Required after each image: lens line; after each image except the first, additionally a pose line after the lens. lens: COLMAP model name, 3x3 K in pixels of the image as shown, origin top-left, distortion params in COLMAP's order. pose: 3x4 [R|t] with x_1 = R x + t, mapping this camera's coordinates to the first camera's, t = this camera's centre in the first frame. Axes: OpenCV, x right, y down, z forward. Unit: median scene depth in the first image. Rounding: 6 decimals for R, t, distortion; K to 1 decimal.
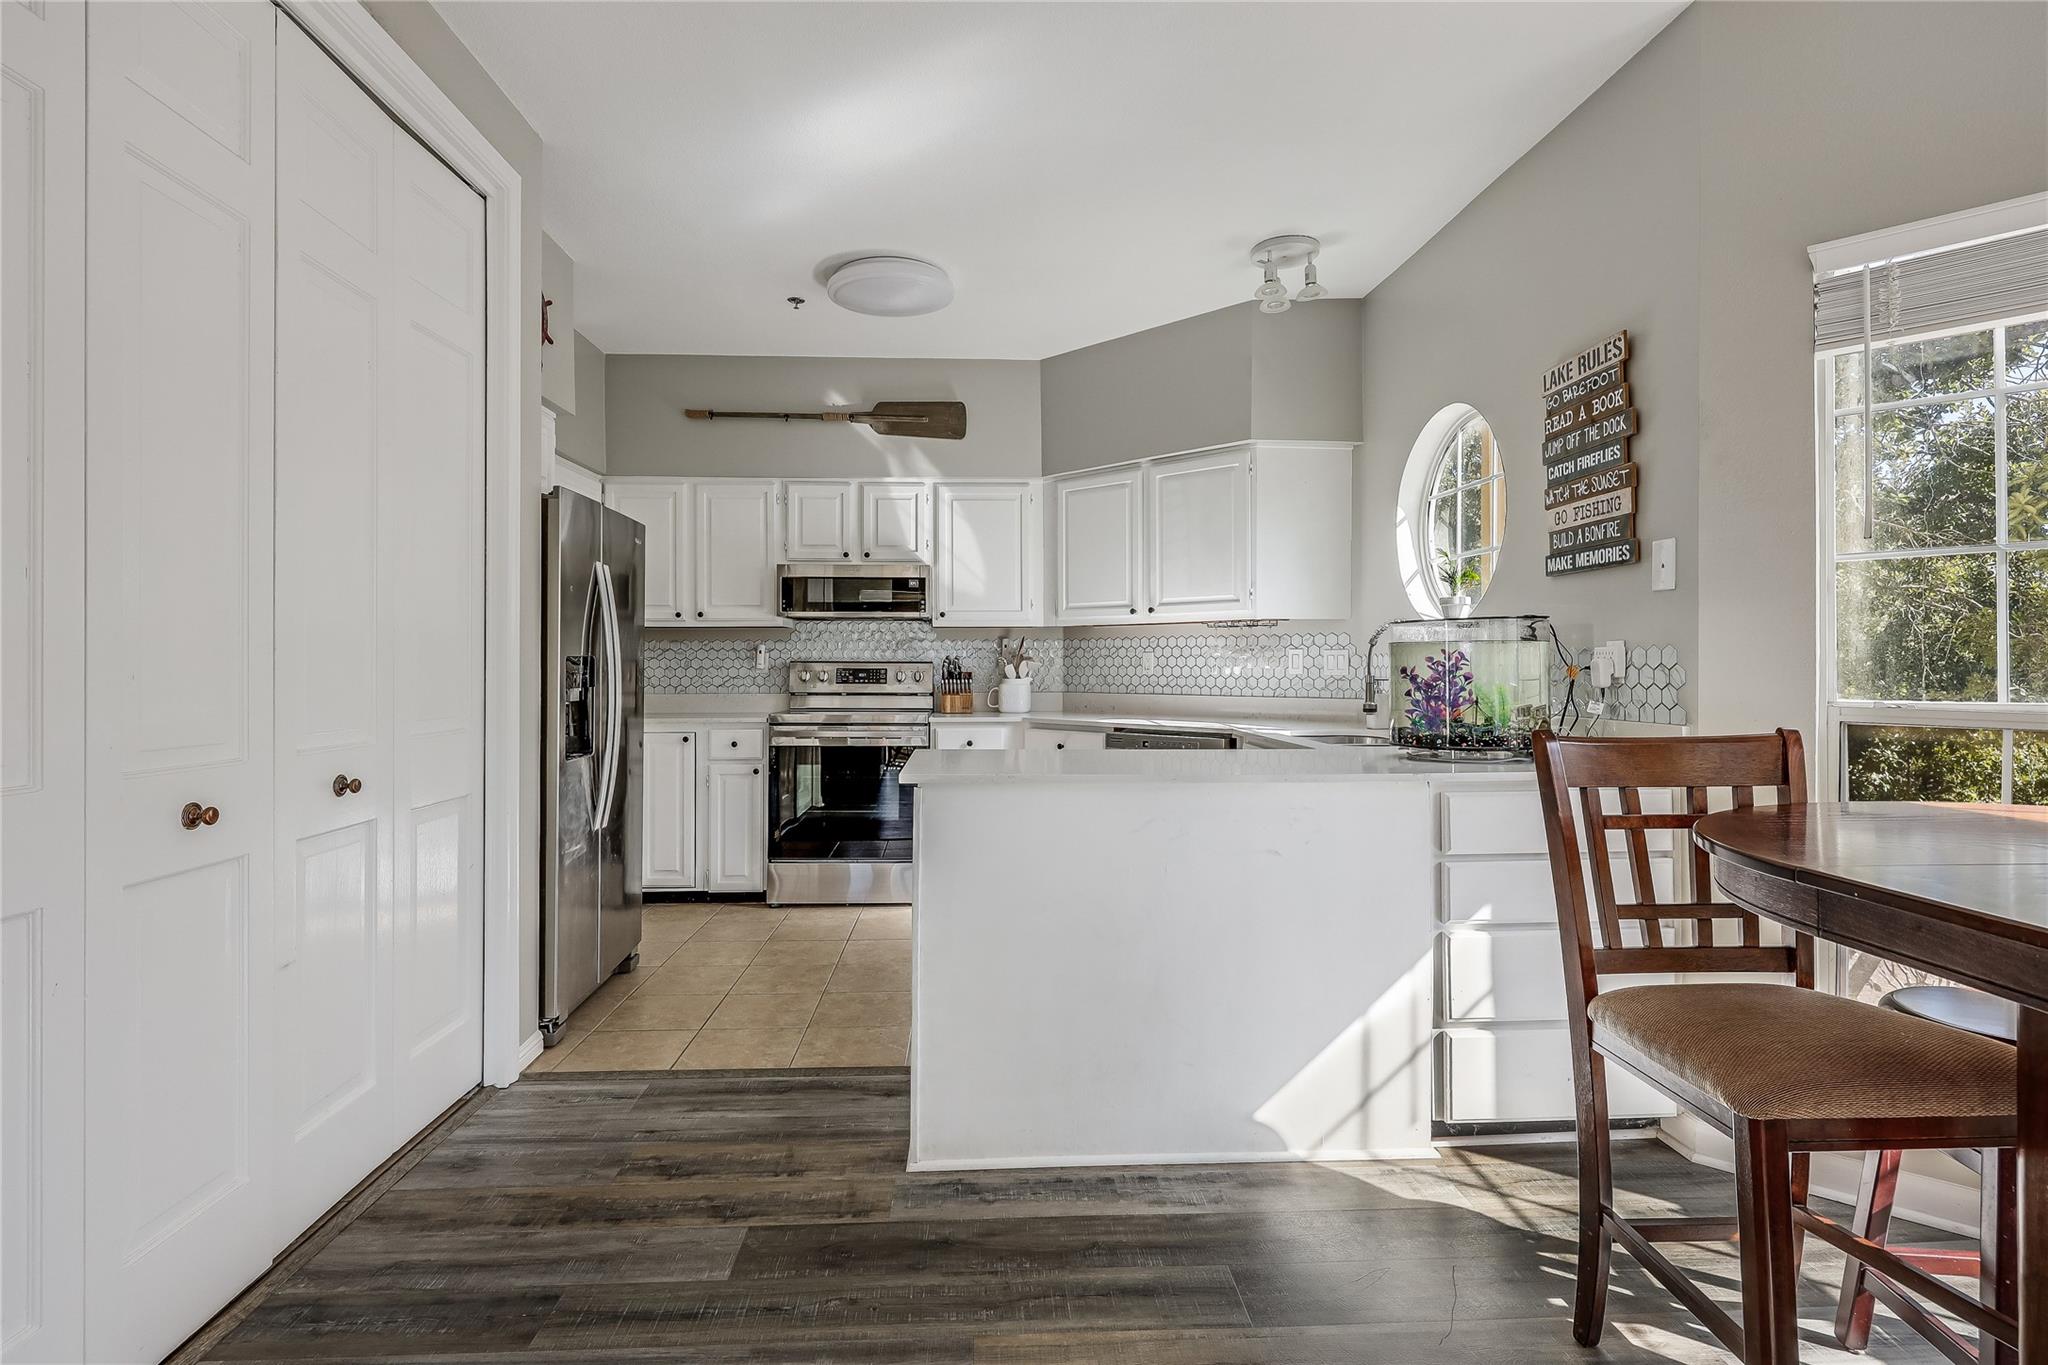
lens RADIAL K [[1002.3, 0, 1023.4], [0, 1002.3, 666.9], [0, 0, 1]] dist [-0.001782, -0.000094]
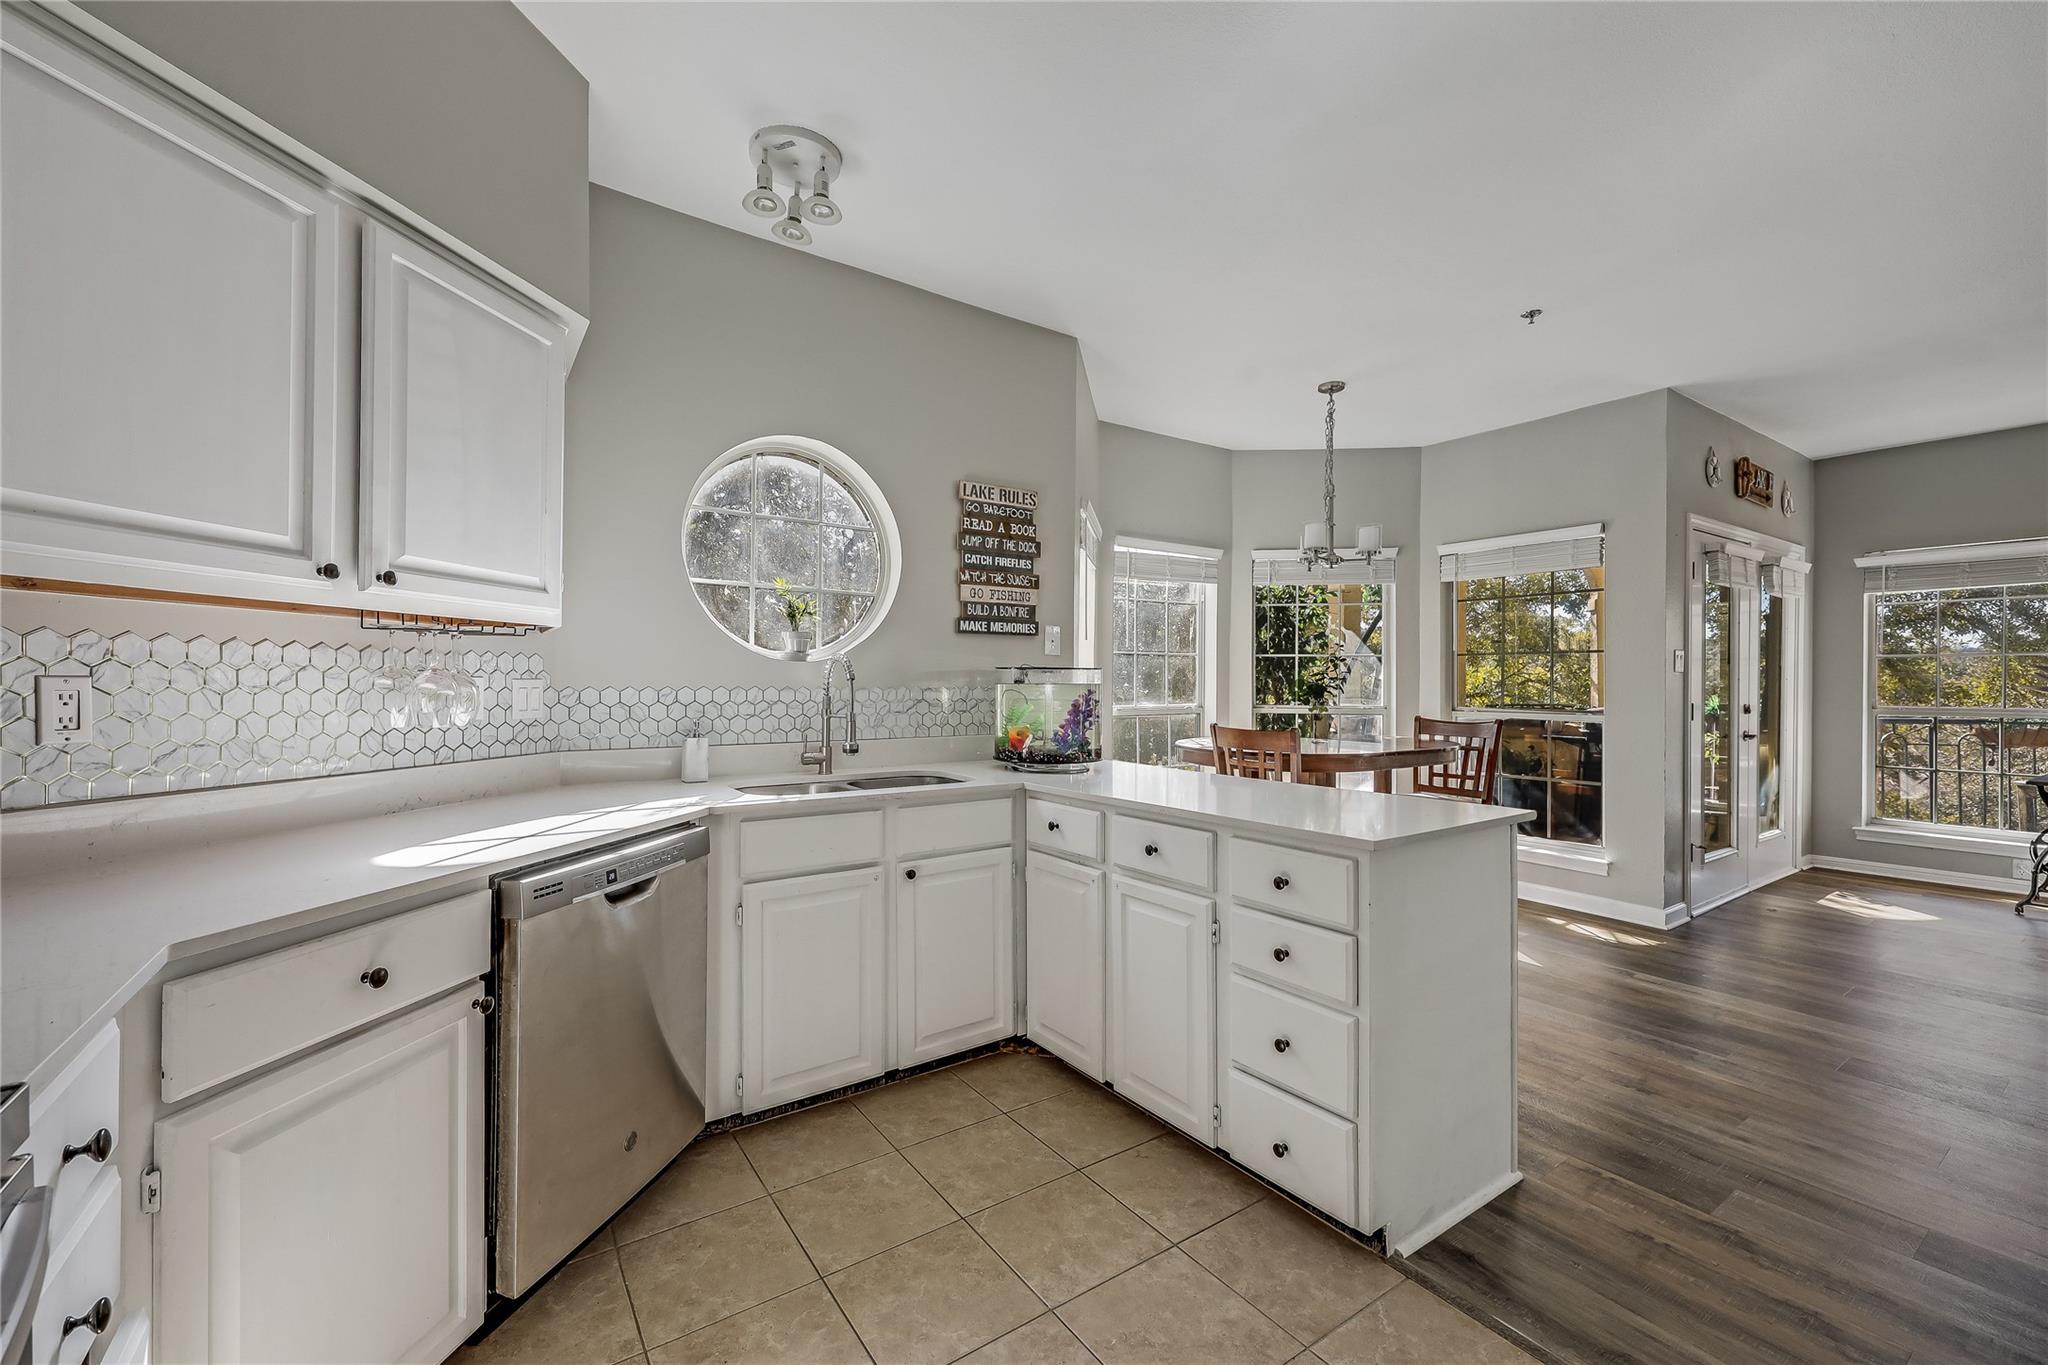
lens RADIAL K [[836.7, 0, 1018.7], [0, 836.7, 687.3], [0, 0, 1]] dist [0.000142, -0.000742]
pose [[-0.525736, 0.000534, 0.850648, -0.499504], [0.001251, 0.999999, 0.000145, -0.019155], [-0.850647, 0.001140, -0.525736, 1.619563]]
